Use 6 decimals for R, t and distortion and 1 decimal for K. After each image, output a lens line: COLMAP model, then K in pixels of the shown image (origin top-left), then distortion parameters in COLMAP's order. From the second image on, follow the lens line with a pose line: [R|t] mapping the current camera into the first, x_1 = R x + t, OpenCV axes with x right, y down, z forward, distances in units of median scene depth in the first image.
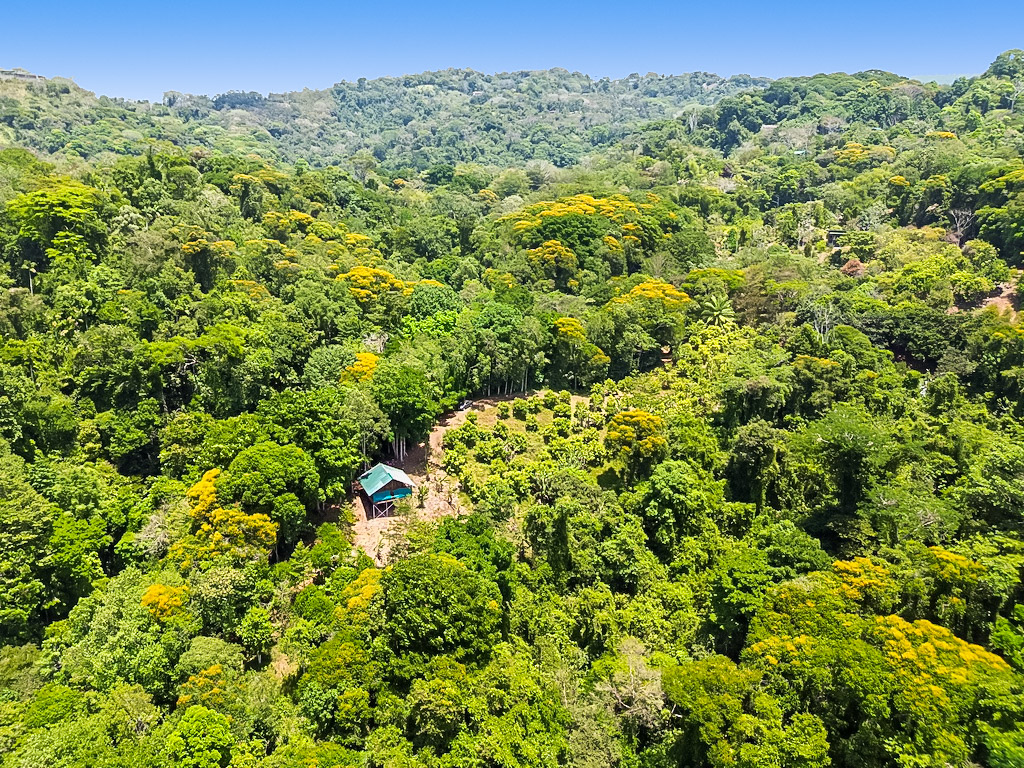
lens RADIAL K [[720.5, 0, 506.8], [0, 720.5, 381.1], [0, 0, 1]] dist [0.051191, -0.038385]
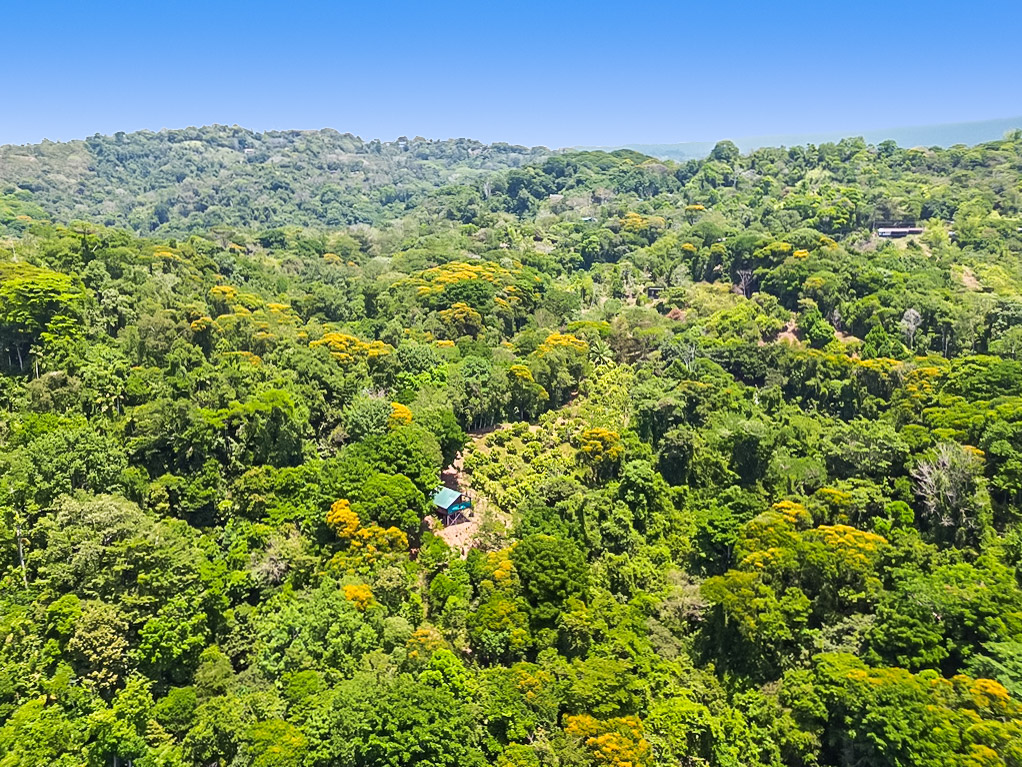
lens RADIAL K [[719.1, 0, 506.7], [0, 719.1, 386.3], [0, 0, 1]] dist [0.051191, -0.038385]
pose [[0.947220, -0.075106, 0.311663, -0.339774], [0.093802, 0.994554, -0.045416, 0.005532], [-0.306555, 0.072253, 0.949107, -0.201137]]
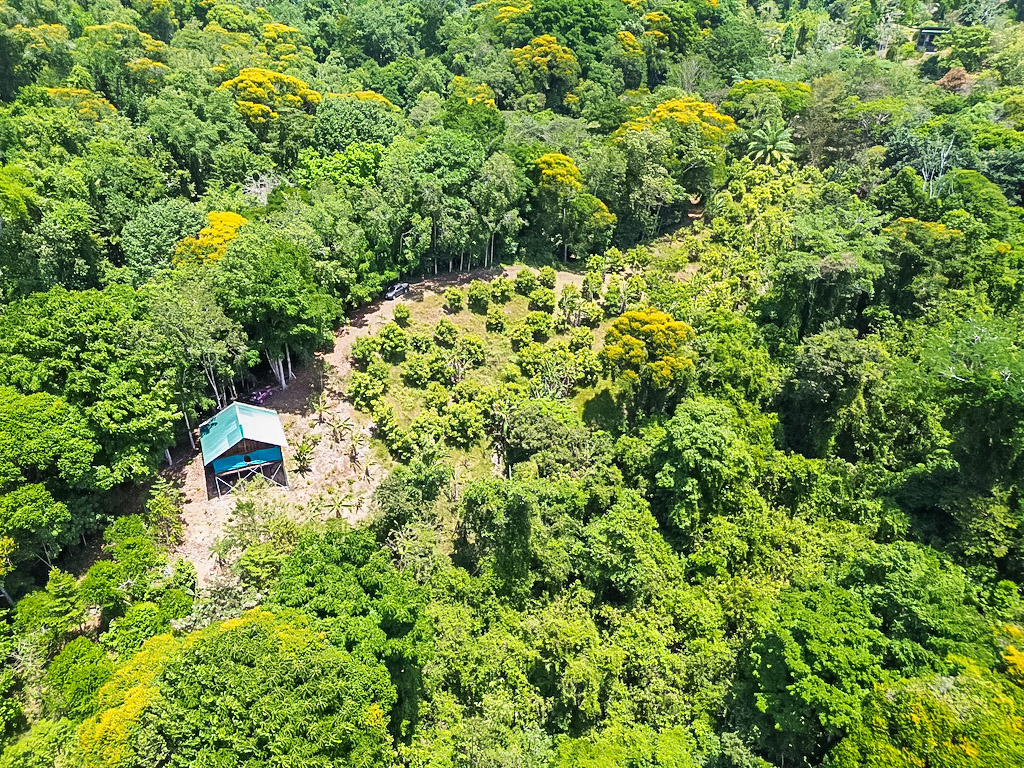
lens RADIAL K [[720.5, 0, 507.0], [0, 720.5, 383.3], [0, 0, 1]] dist [0.051191, -0.038385]
pose [[0.999880, 0.014011, -0.006558, 0.048190], [-0.012076, 0.971868, 0.235217, -0.040273], [0.009669, -0.235109, 0.971921, 0.303465]]
